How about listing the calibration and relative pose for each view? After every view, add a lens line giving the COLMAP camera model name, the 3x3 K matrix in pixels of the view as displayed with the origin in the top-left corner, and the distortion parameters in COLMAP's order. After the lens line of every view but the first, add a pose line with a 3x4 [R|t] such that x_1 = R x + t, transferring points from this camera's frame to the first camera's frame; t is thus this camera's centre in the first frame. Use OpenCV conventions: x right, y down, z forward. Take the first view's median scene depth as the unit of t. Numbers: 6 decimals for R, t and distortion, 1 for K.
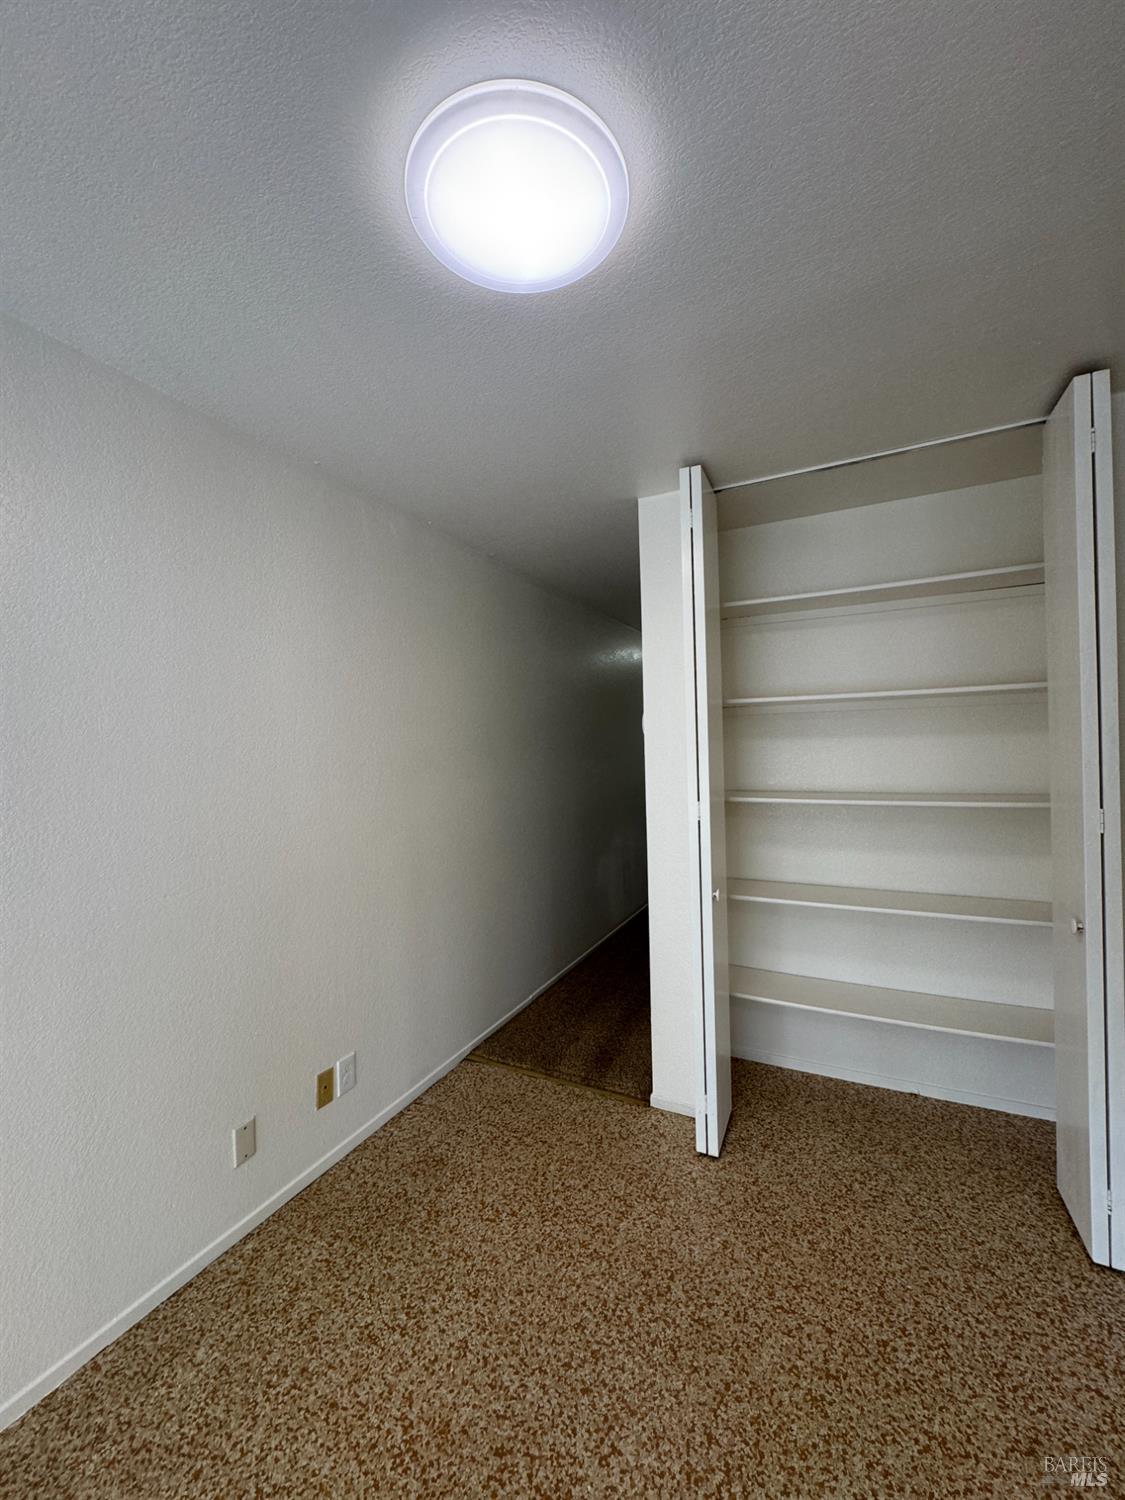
lens RADIAL K [[594.5, 0, 563.0], [0, 594.5, 749.7], [0, 0, 1]] dist [-0.003004, 0.000591]
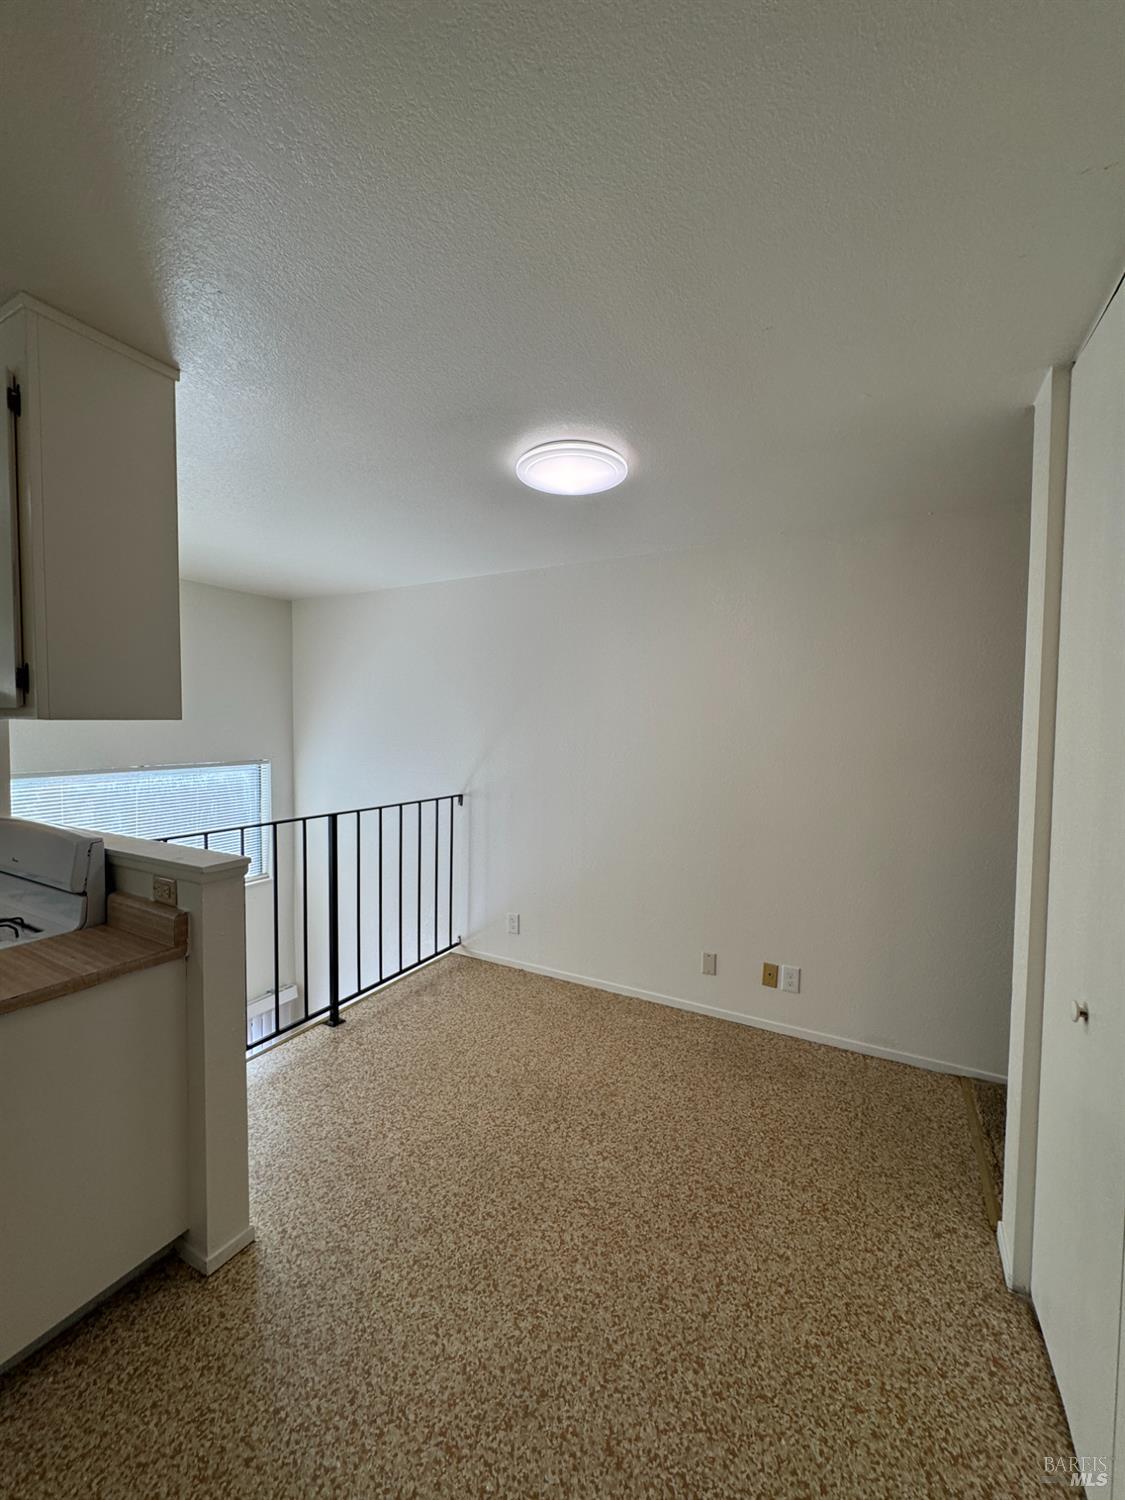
lens RADIAL K [[594.5, 0, 563.0], [0, 594.5, 749.7], [0, 0, 1]] dist [-0.003004, 0.000591]
pose [[-0.035485, 0.066191, -0.997176, 1.527532], [-0.014065, 0.997672, 0.066725, -0.093809], [0.999271, 0.016393, -0.034471, 0.815336]]
